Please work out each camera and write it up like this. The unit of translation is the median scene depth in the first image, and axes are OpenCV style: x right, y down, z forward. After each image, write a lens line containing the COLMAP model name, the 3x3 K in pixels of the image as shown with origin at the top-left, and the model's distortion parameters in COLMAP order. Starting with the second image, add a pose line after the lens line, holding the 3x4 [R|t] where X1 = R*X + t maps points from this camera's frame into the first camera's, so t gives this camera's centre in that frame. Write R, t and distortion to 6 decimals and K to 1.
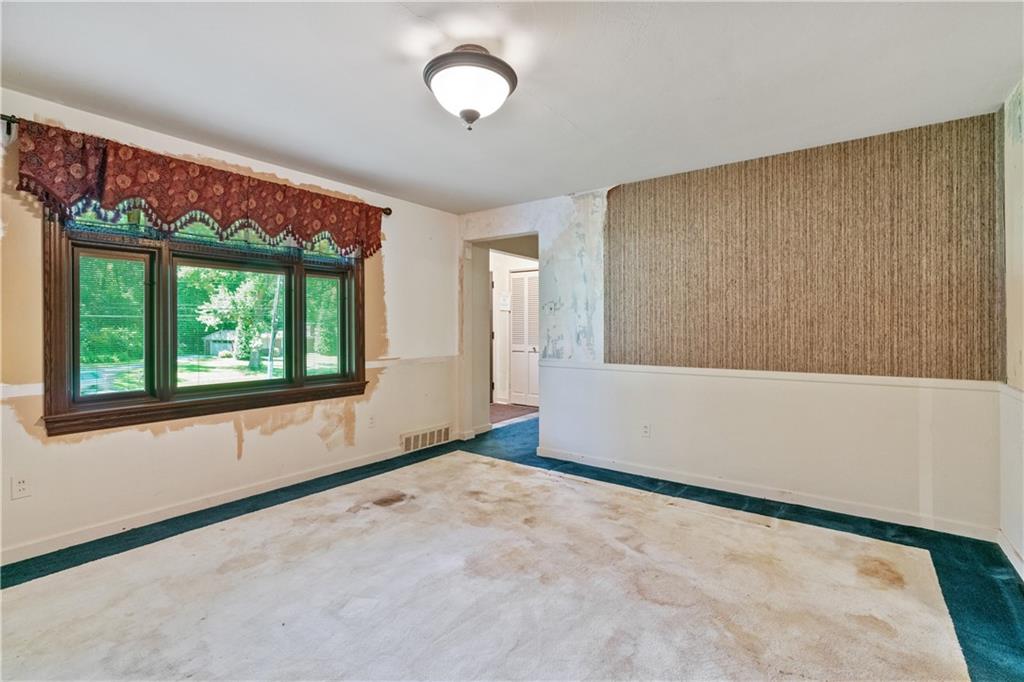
lens RADIAL K [[467.7, 0, 512.5], [0, 467.7, 329.8], [0, 0, 1]] dist [-0.012542, 0.000263]
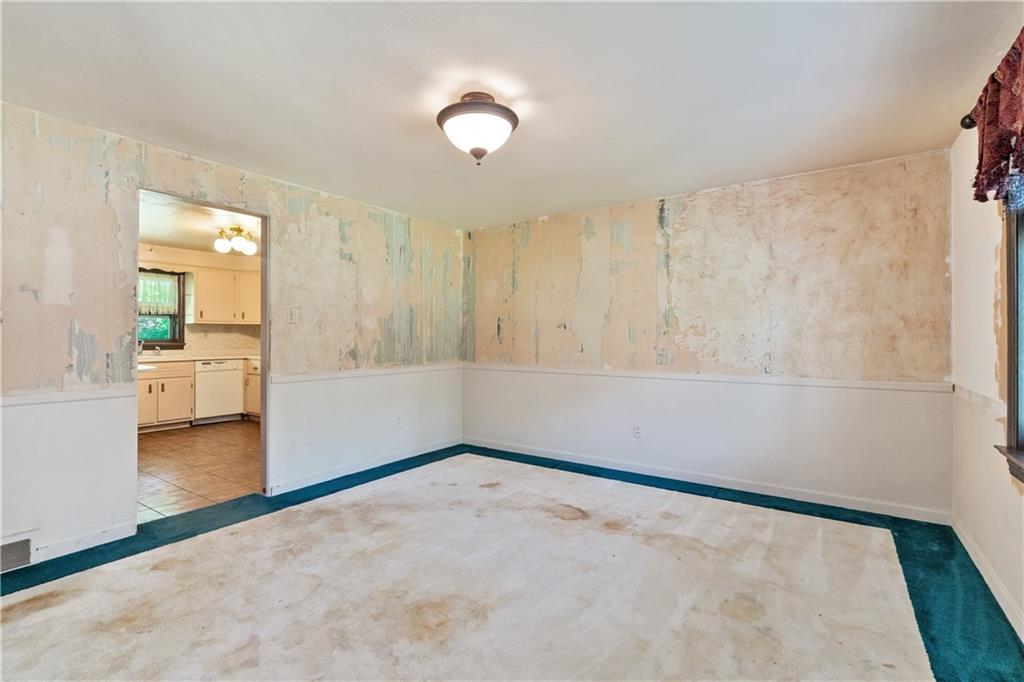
lens RADIAL K [[473.7, 0, 511.7], [0, 473.7, 337.0], [0, 0, 1]] dist [-0.001608, 0.000577]
pose [[-0.999626, -0.001917, -0.027295, -0.083541], [-0.001953, 0.999997, 0.001302, -0.003804], [0.027293, 0.001355, -0.999627, 1.280289]]
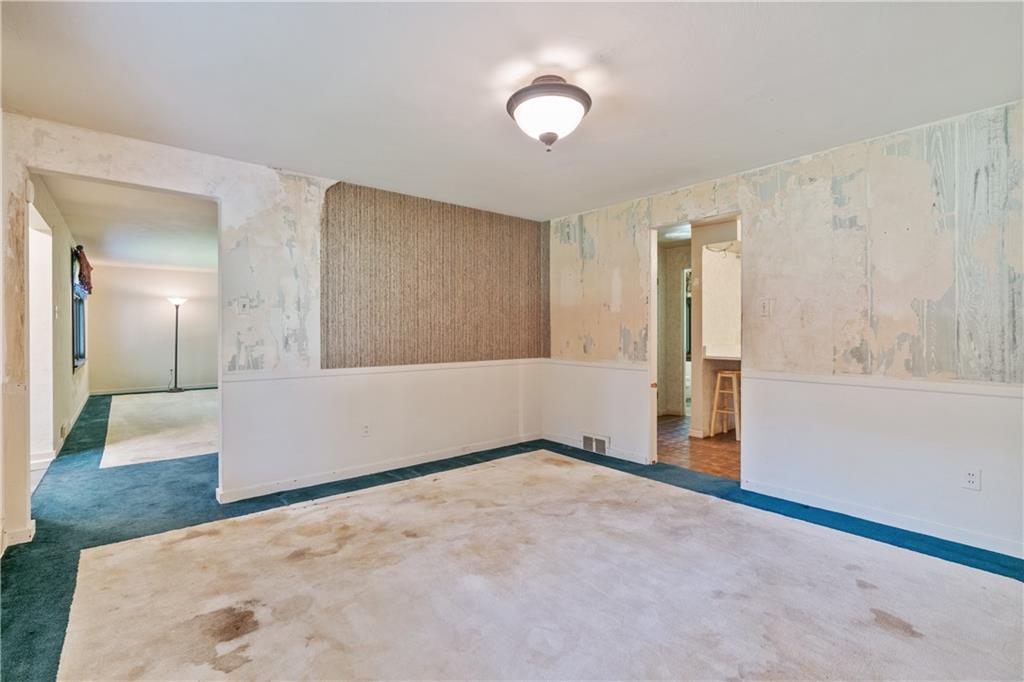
lens RADIAL K [[468.2, 0, 512.9], [0, 468.2, 333.6], [0, 0, 1]] dist [-0.002163, 0.000078]
pose [[0.235179, -0.005819, 0.971935, -0.702103], [0.003101, 0.999981, 0.005236, -0.002296], [-0.971947, 0.001782, 0.235193, 0.485362]]
